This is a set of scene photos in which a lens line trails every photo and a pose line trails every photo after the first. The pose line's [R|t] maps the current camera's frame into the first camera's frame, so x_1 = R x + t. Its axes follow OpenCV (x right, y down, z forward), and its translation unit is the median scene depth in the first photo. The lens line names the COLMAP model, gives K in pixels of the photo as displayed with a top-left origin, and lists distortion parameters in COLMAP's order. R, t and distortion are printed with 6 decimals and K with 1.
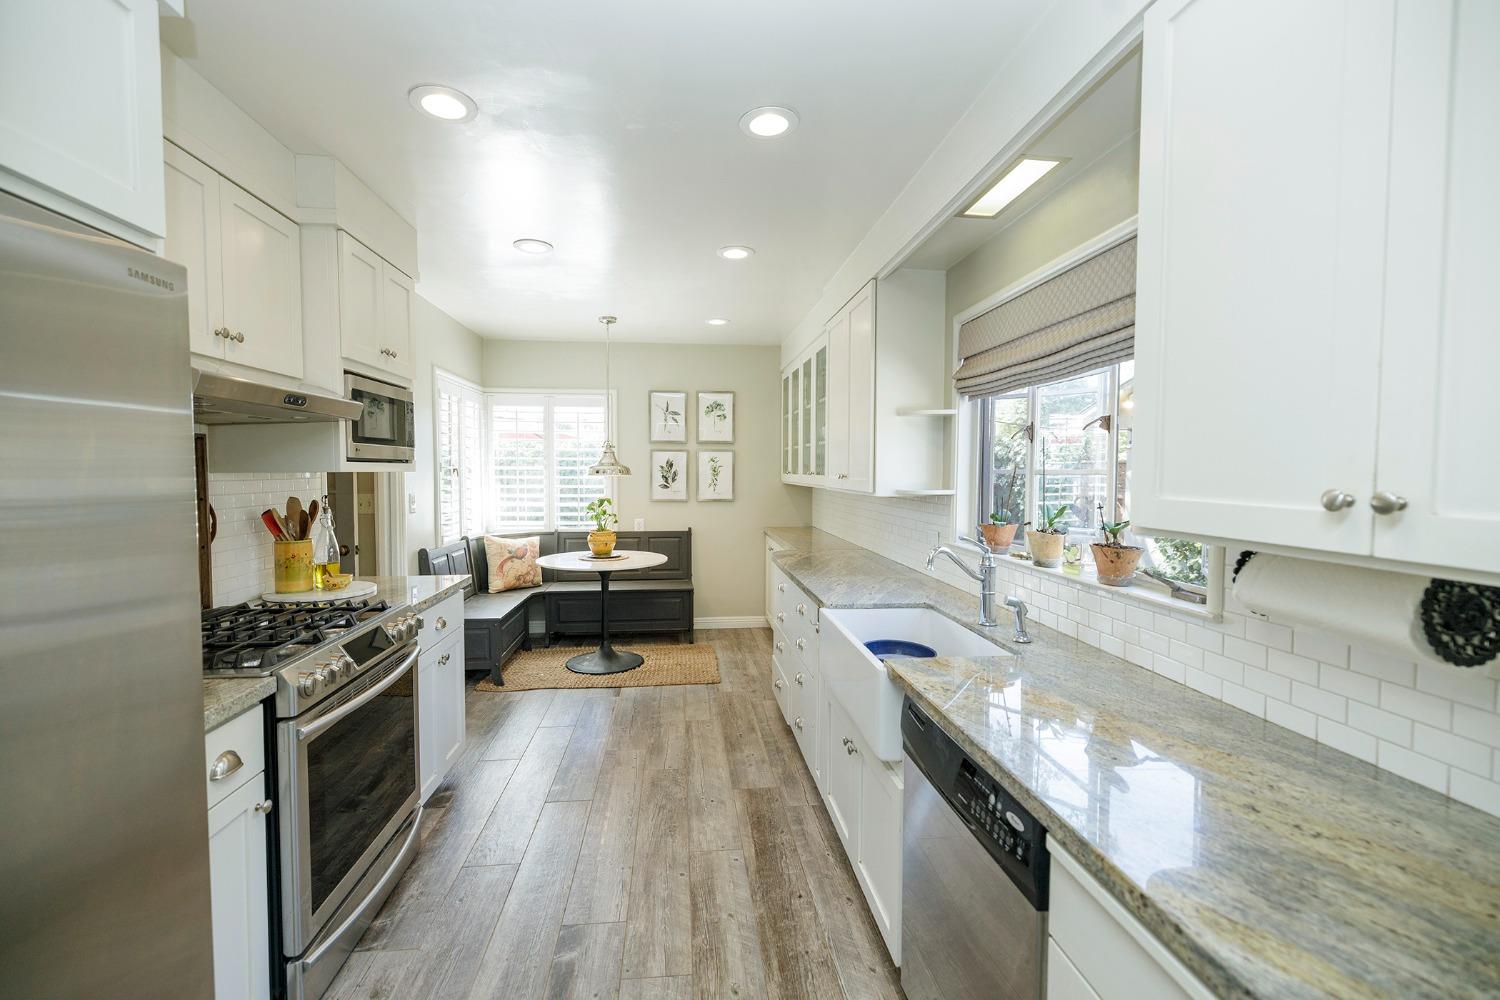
lens RADIAL K [[630.7, 0, 738.4], [0, 630.7, 497.9], [0, 0, 1]] dist [0.000166, -0.000034]
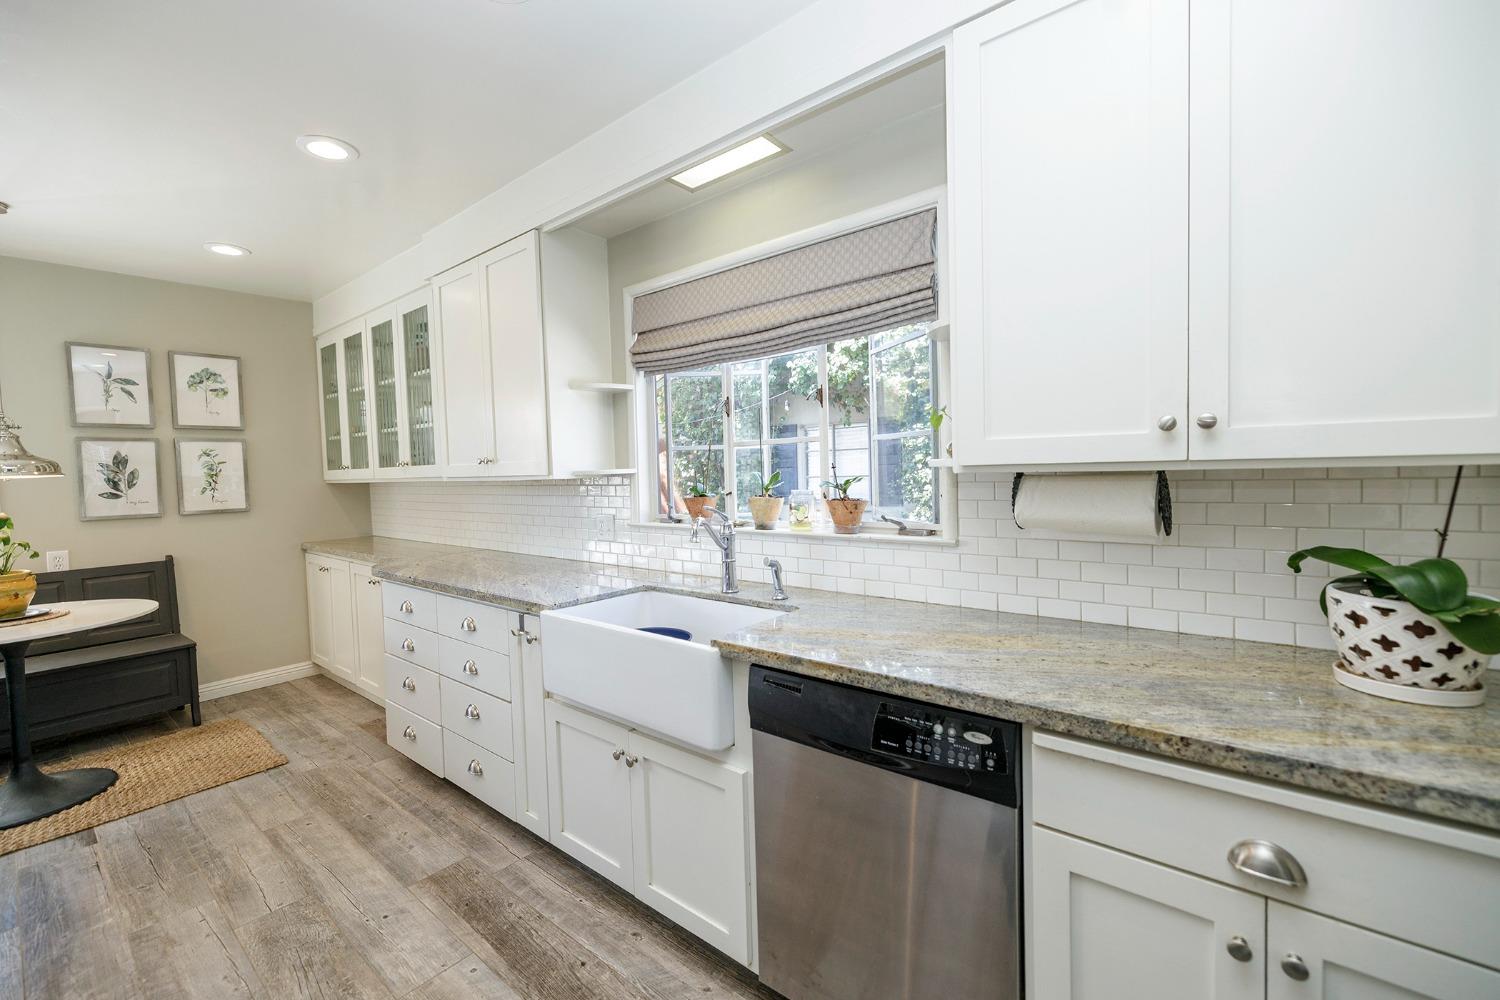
lens RADIAL K [[630.7, 0, 742.9], [0, 630.7, 497.2], [0, 0, 1]] dist [0.000166, -0.000034]
pose [[0.711041, -0.057353, 0.700808, -0.198207], [0.063413, 0.997837, 0.017323, 0.022759], [-0.700285, 0.032123, 0.713140, 0.178265]]
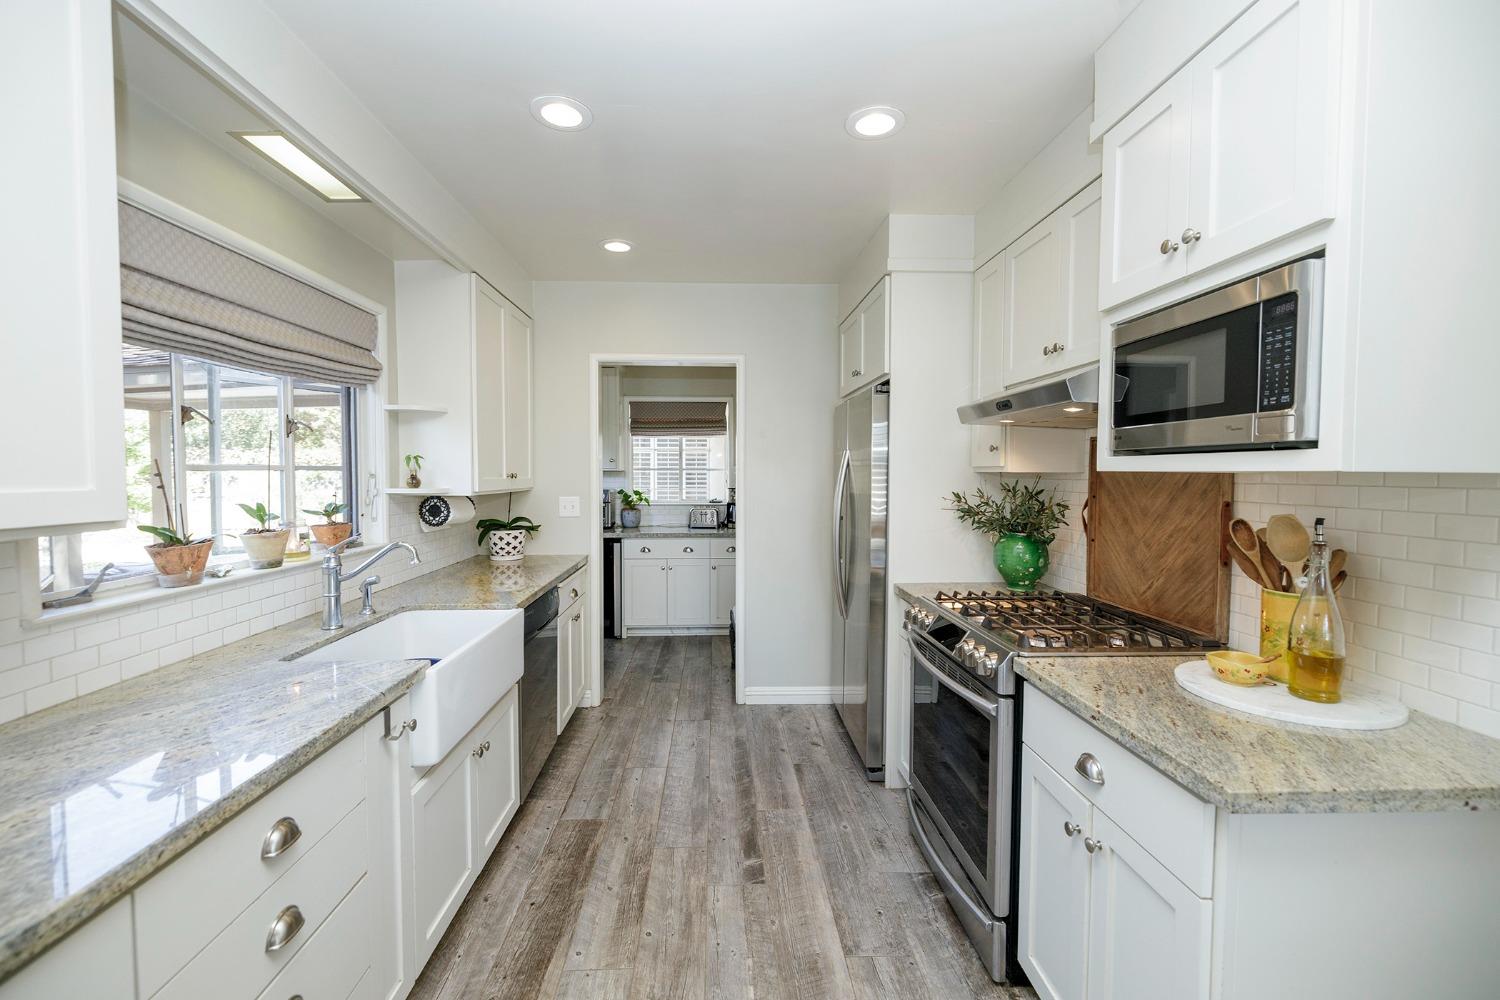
lens RADIAL K [[630.7, 0, 738.1], [0, 630.7, 495.6], [0, 0, 1]] dist [0.000166, -0.000034]
pose [[-0.998251, -0.007737, 0.058603, -0.186348], [-0.002619, 0.996212, 0.086923, -0.056707], [-0.059053, 0.086618, -0.994490, 1.300166]]
